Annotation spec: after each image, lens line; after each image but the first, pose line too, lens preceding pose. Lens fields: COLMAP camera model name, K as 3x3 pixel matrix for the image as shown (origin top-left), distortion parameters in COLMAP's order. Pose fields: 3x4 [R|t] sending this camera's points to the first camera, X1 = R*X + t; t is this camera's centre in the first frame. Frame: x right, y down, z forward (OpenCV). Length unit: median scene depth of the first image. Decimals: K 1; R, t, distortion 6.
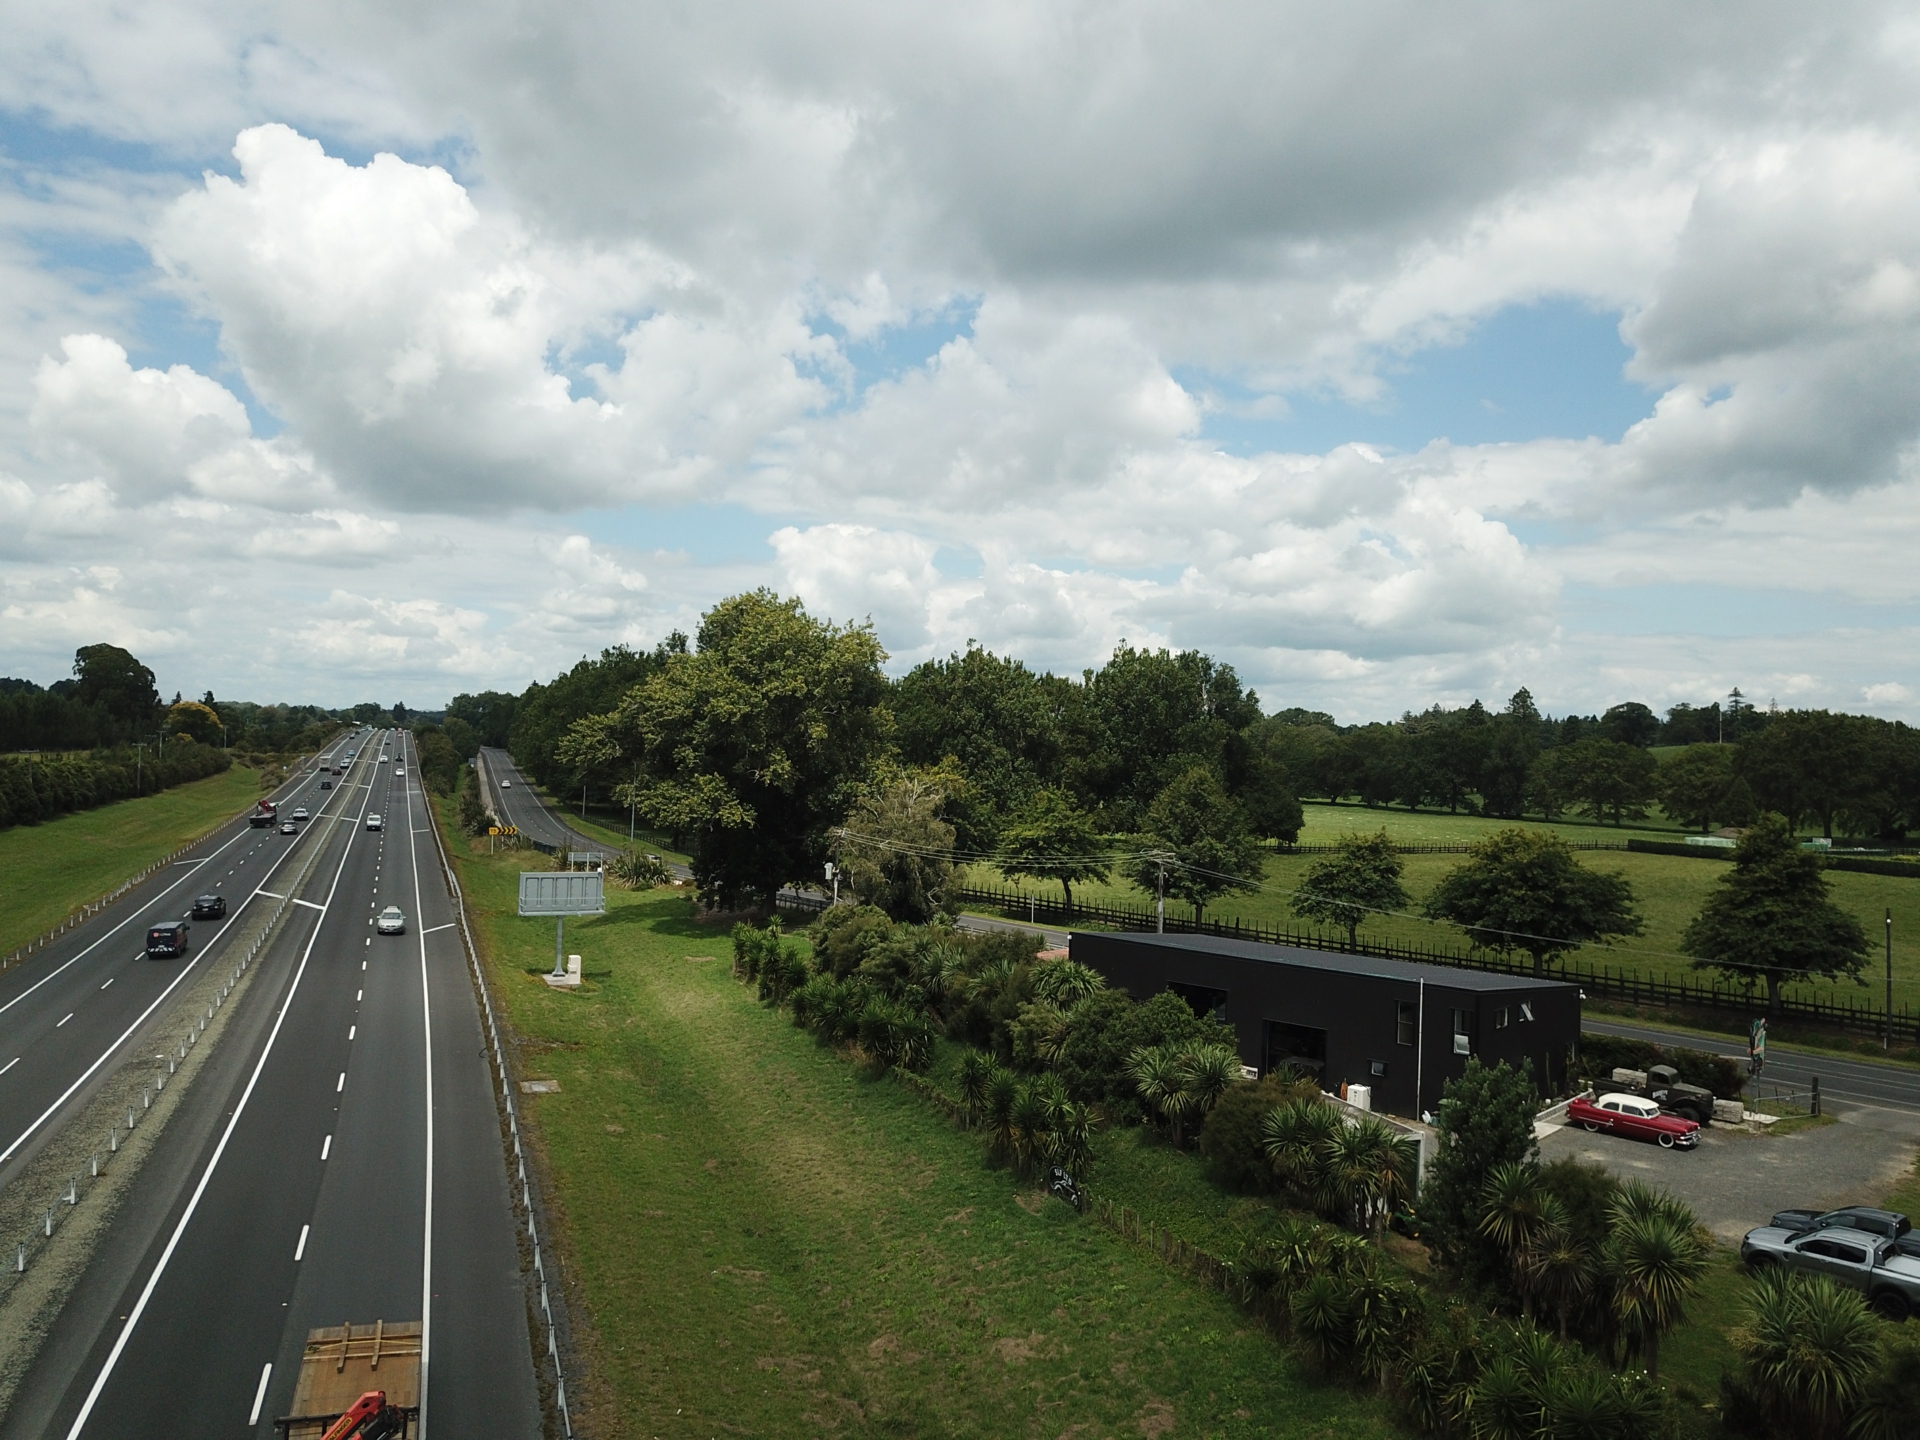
lens RADIAL K [[1446.0, 0, 960.0], [0, 1446.0, 720.0], [0, 0, 1]] dist [-0.003374, -0.001177]
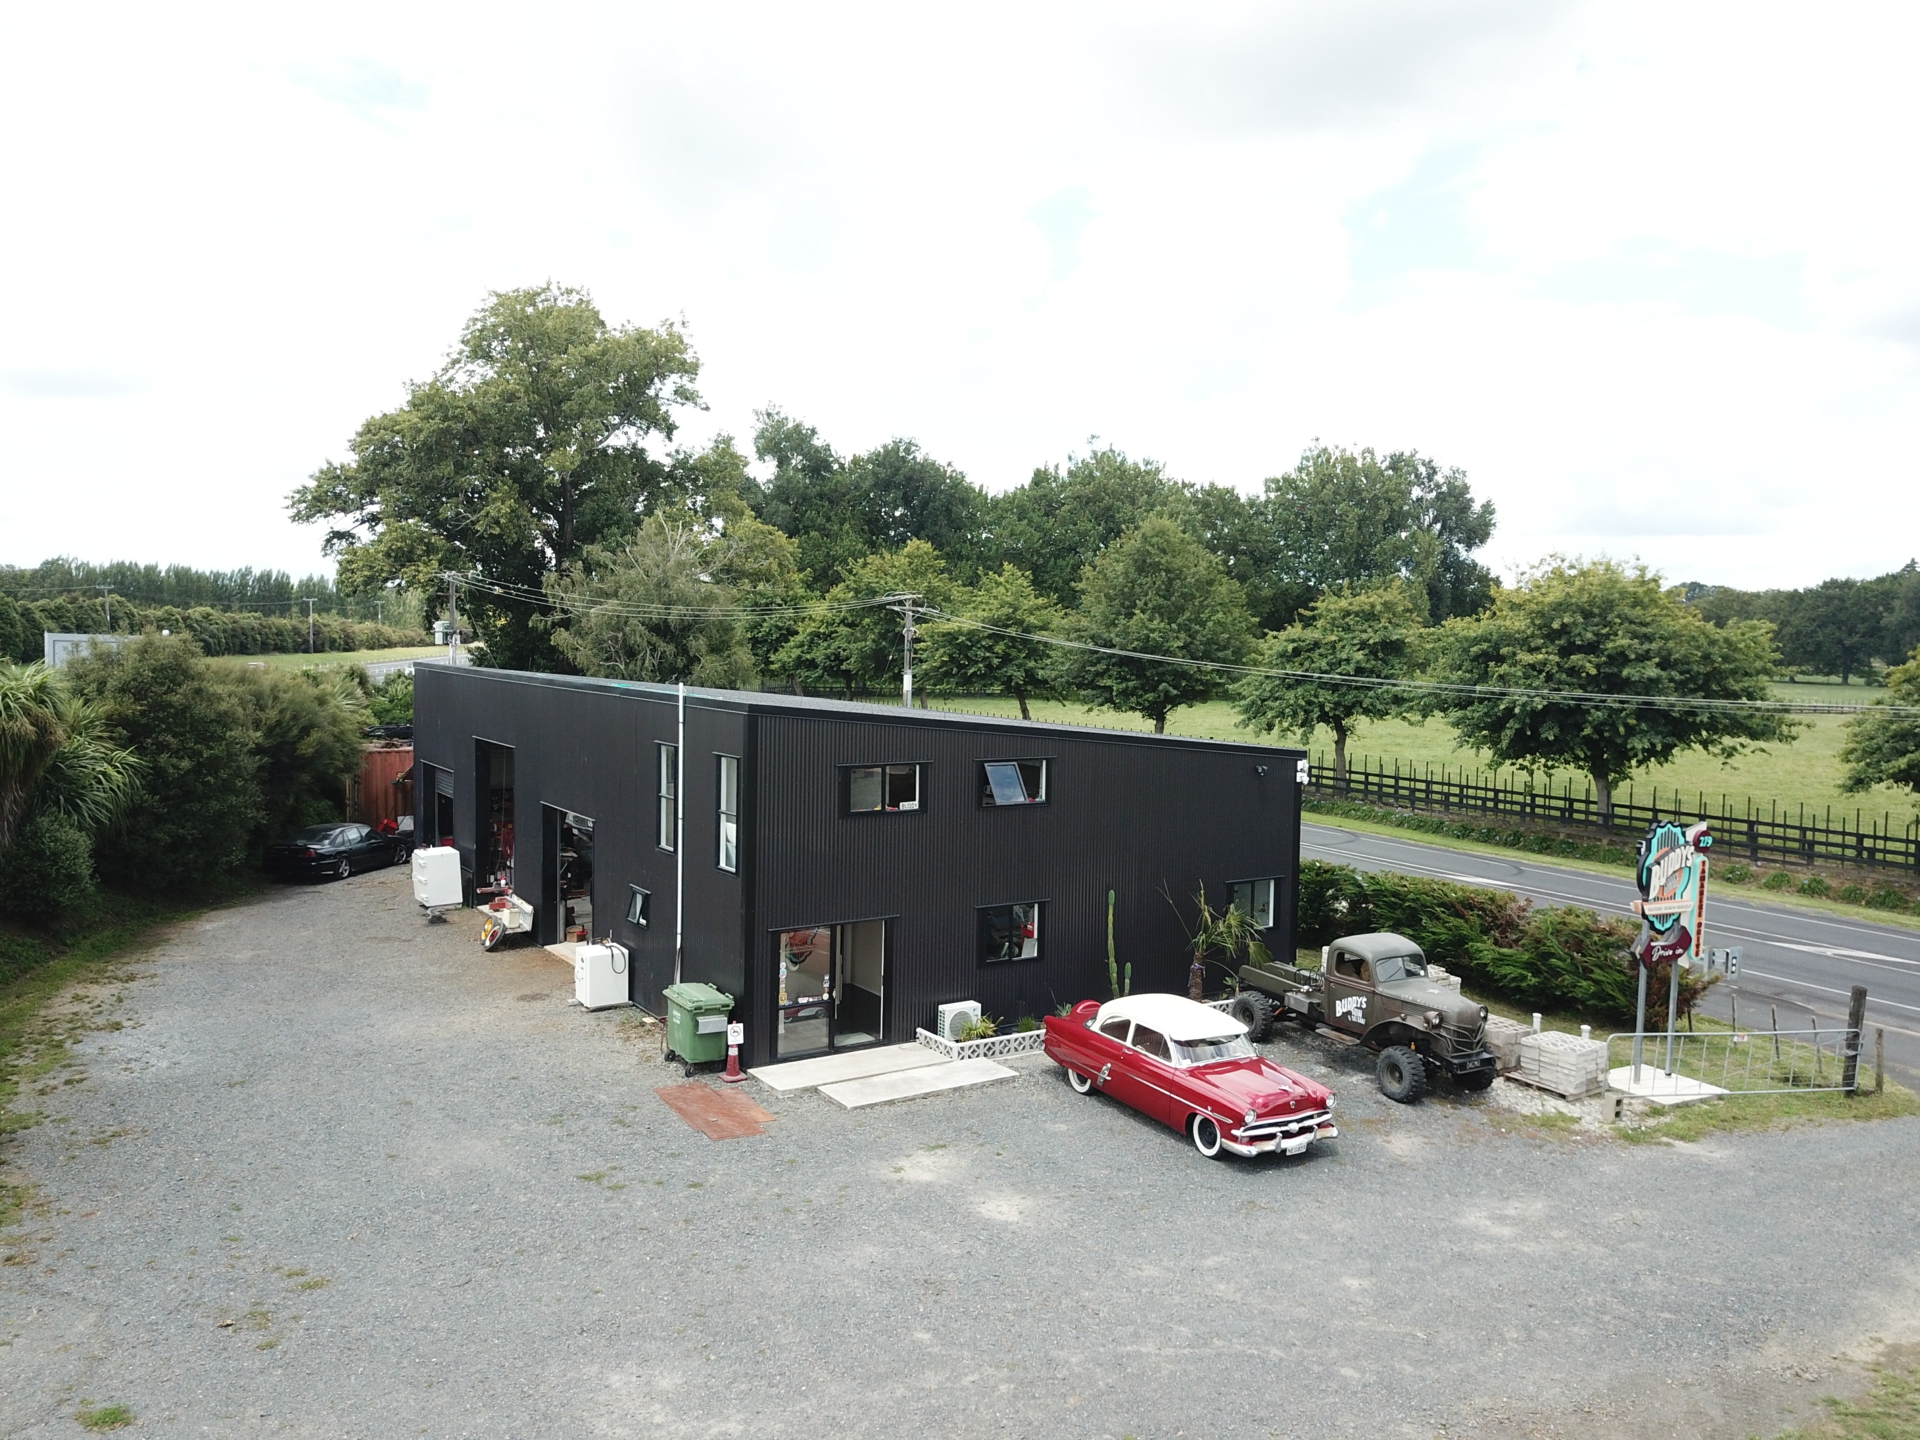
lens RADIAL K [[1432.2, 0, 976.4], [0, 1432.2, 737.7], [0, 0, 1]] dist [-0.003817, -0.003247]
pose [[0.966464, 0.006142, -0.256728, 0.287981], [0.014288, 0.996879, 0.077637, 0.094471], [0.256404, -0.078702, 0.963360, 0.369413]]
